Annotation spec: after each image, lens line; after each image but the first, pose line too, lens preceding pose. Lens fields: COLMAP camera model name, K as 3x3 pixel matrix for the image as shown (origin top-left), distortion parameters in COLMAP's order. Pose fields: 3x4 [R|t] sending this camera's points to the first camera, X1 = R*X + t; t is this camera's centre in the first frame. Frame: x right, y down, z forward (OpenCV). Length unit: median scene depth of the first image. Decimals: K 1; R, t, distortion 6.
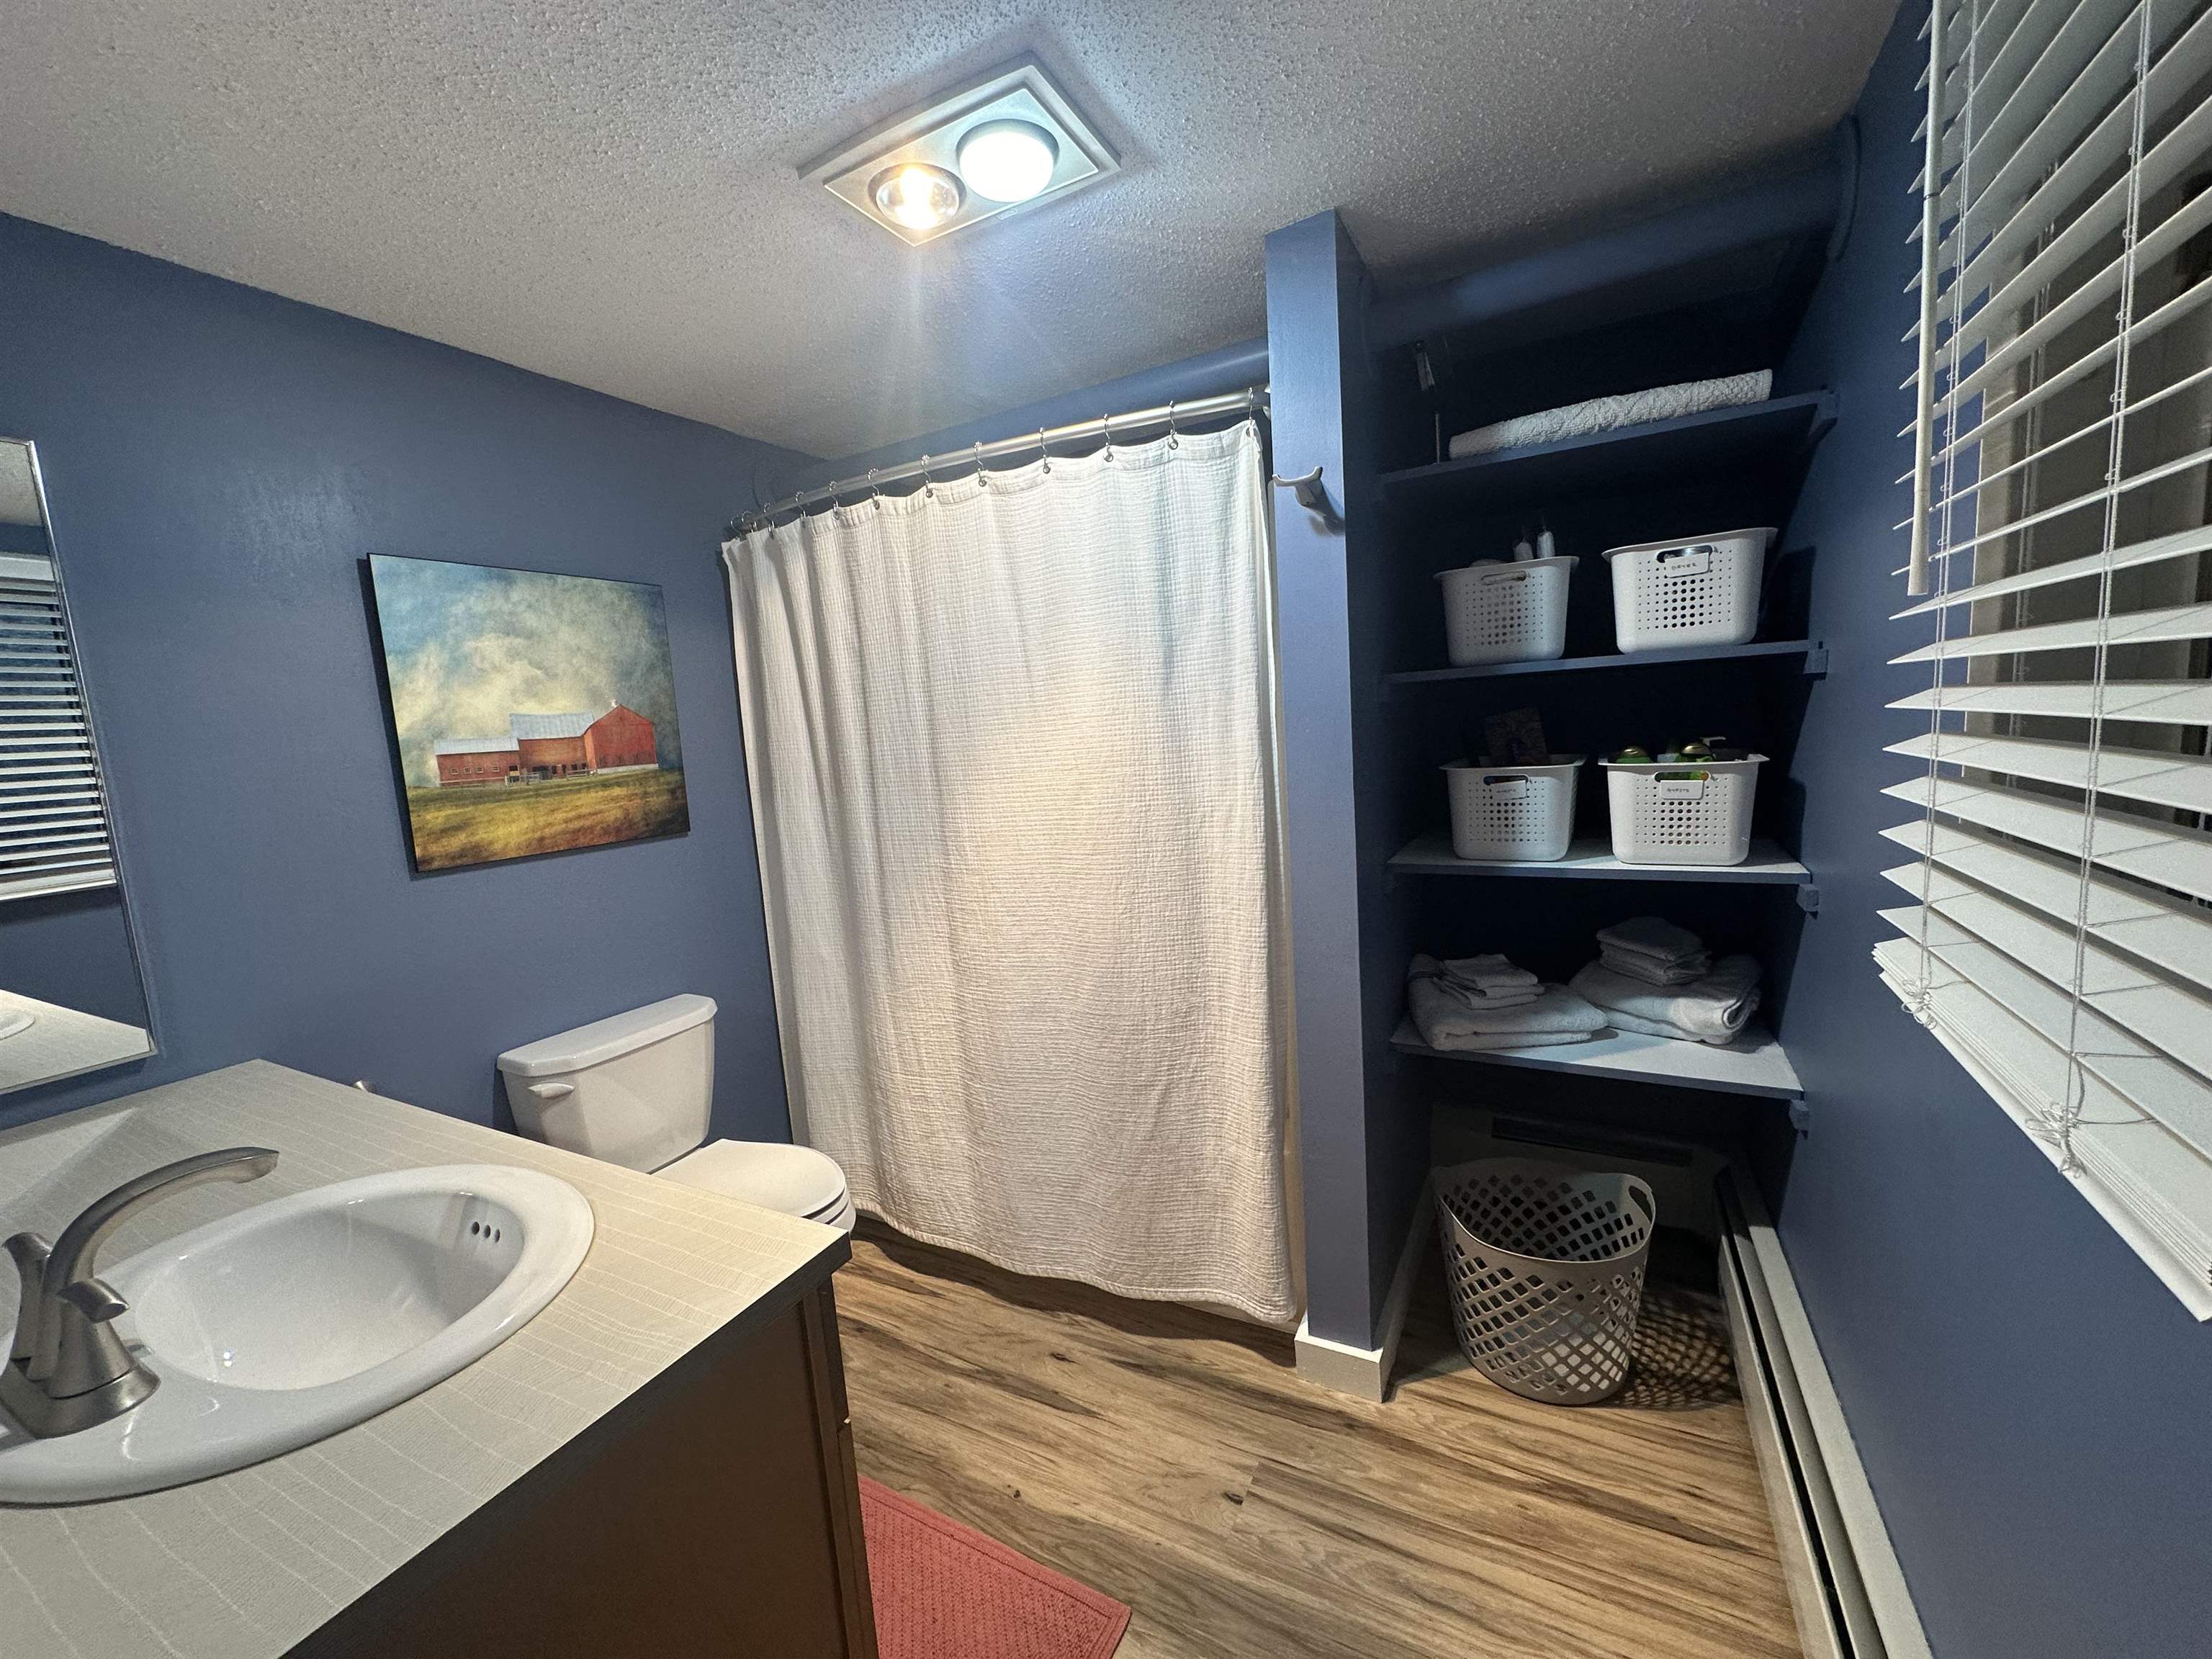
lens RADIAL K [[882.9, 0, 1103.7], [0, 882.9, 826.5], [0, 0, 1]] dist [-0.000876, -0.000067]
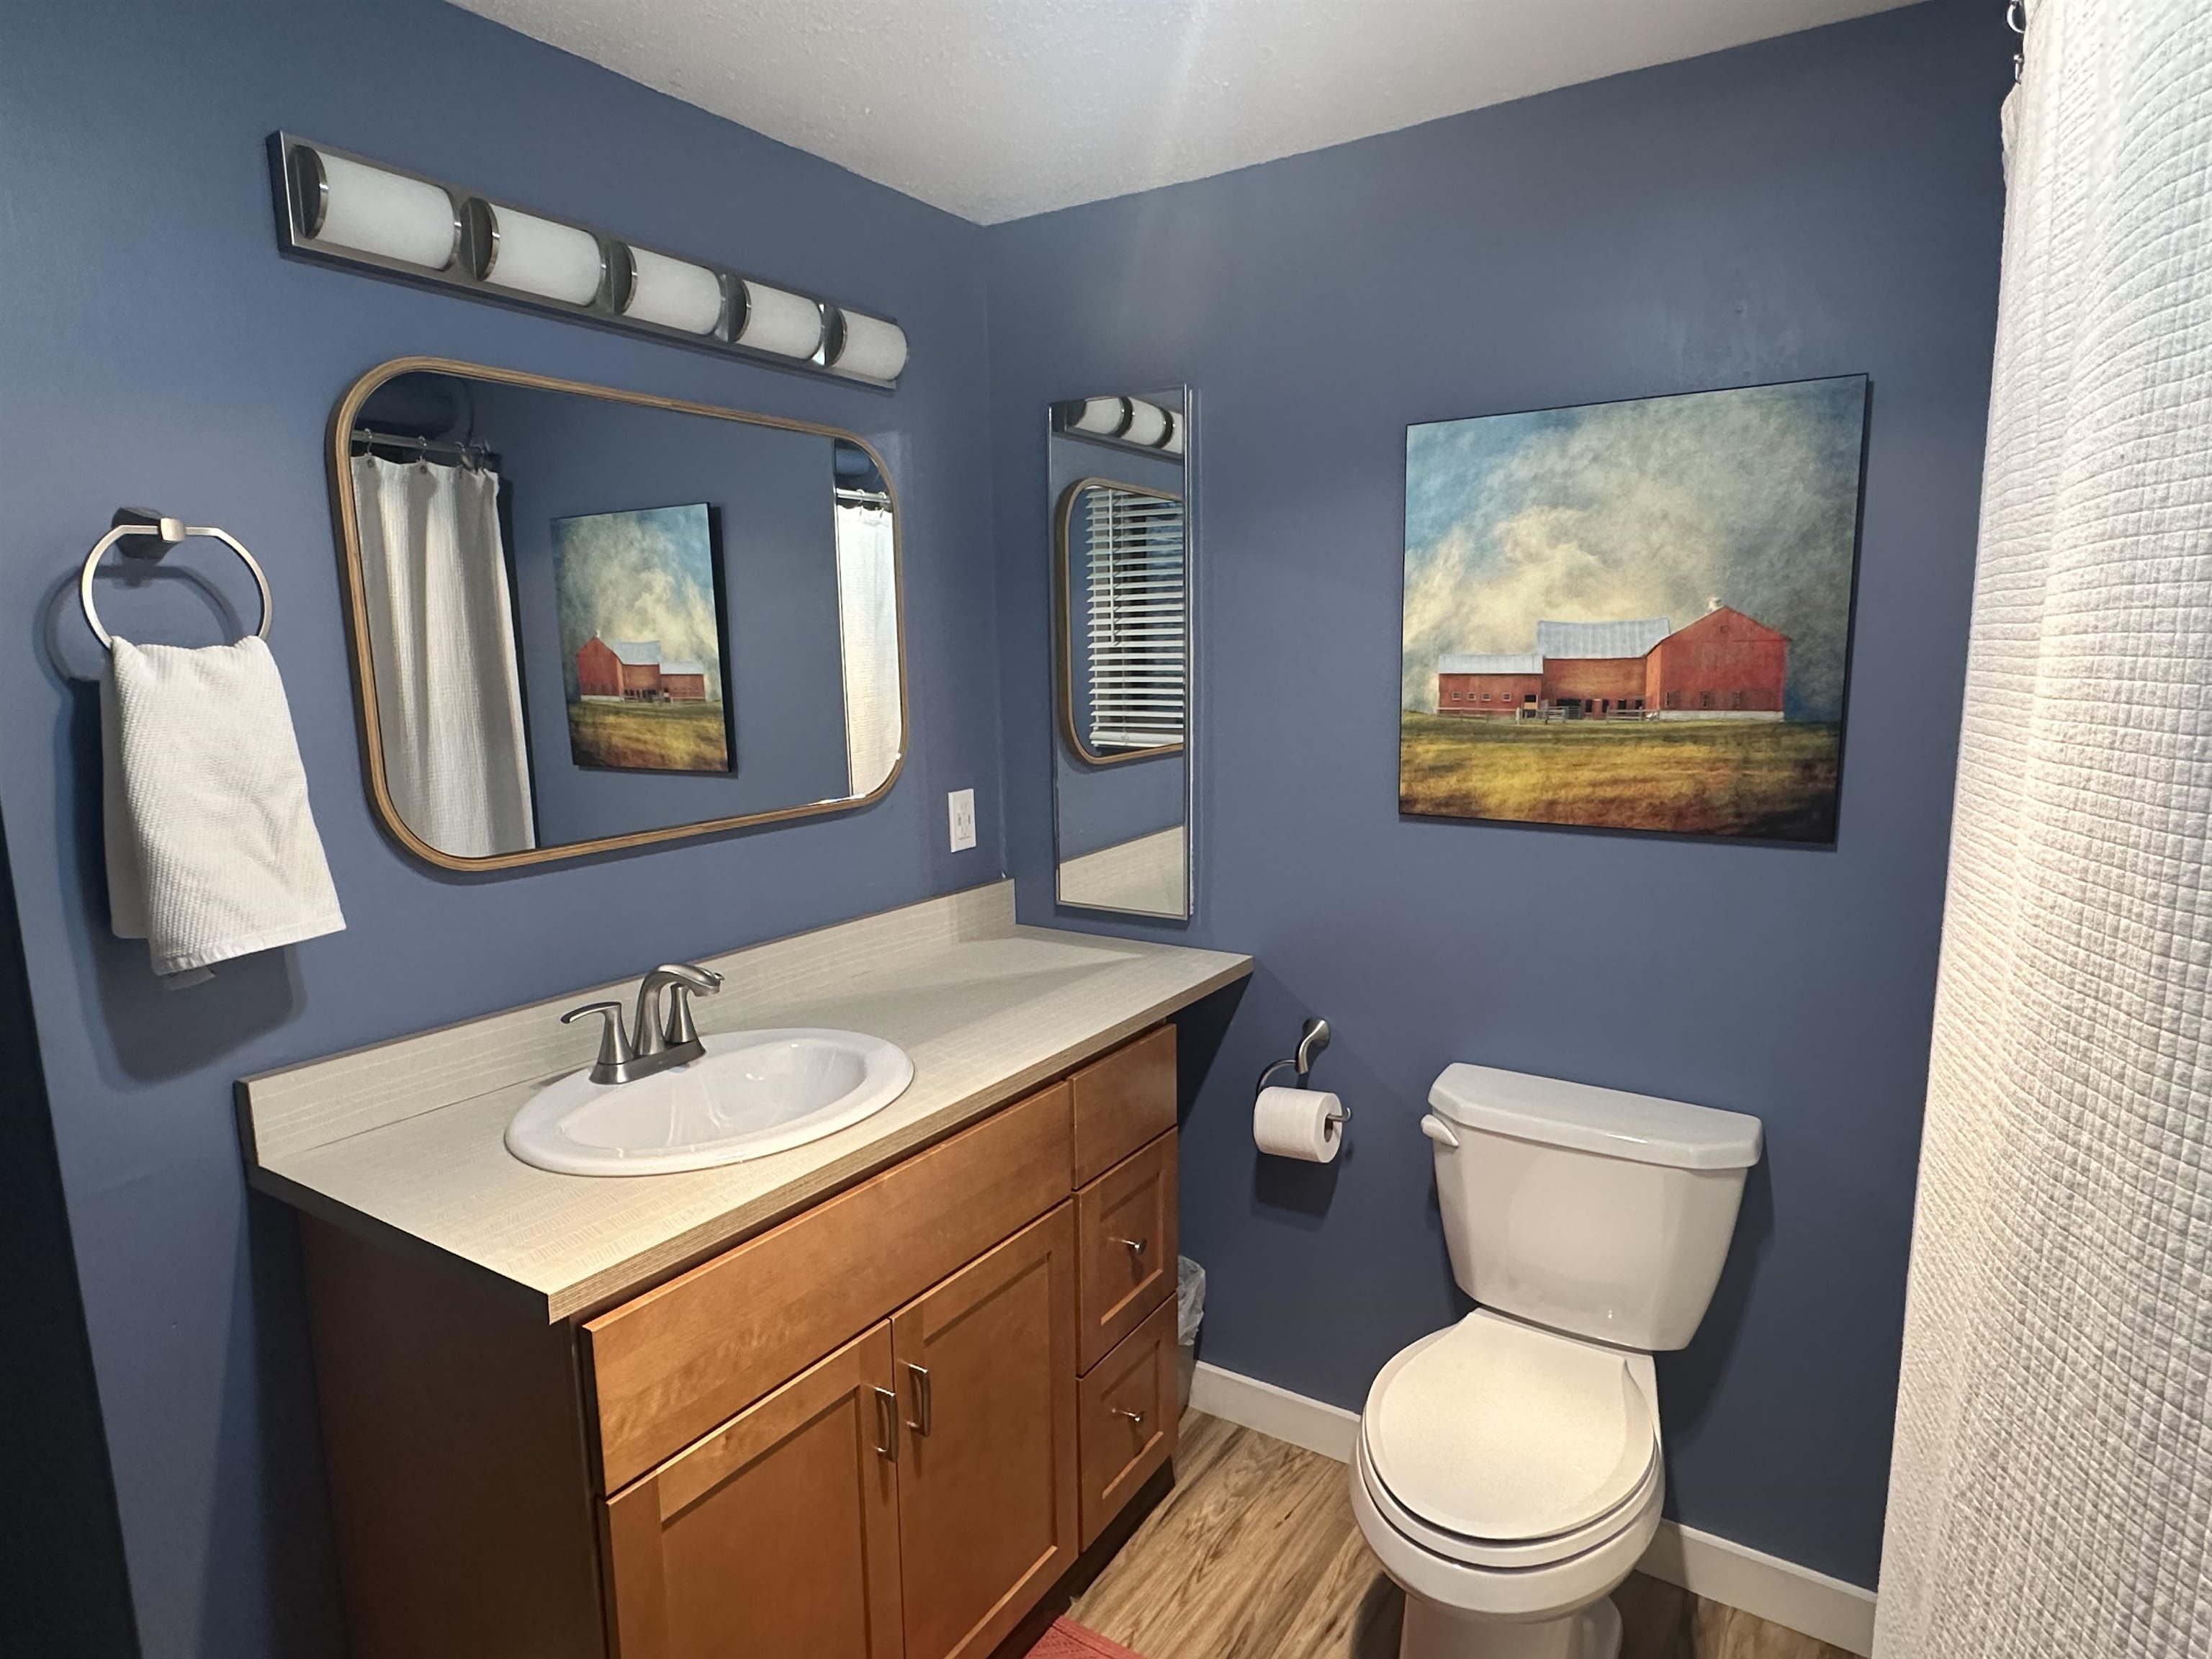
lens RADIAL K [[1232.4, 0, 1107.3], [0, 1232.4, 843.7], [0, 0, 1]] dist [0.000084, -0.000175]
pose [[-0.076840, 0.221525, -0.972122, 0.343258], [-0.101578, 0.968193, 0.228659, -0.142324], [0.991856, 0.116316, -0.051894, 0.712529]]
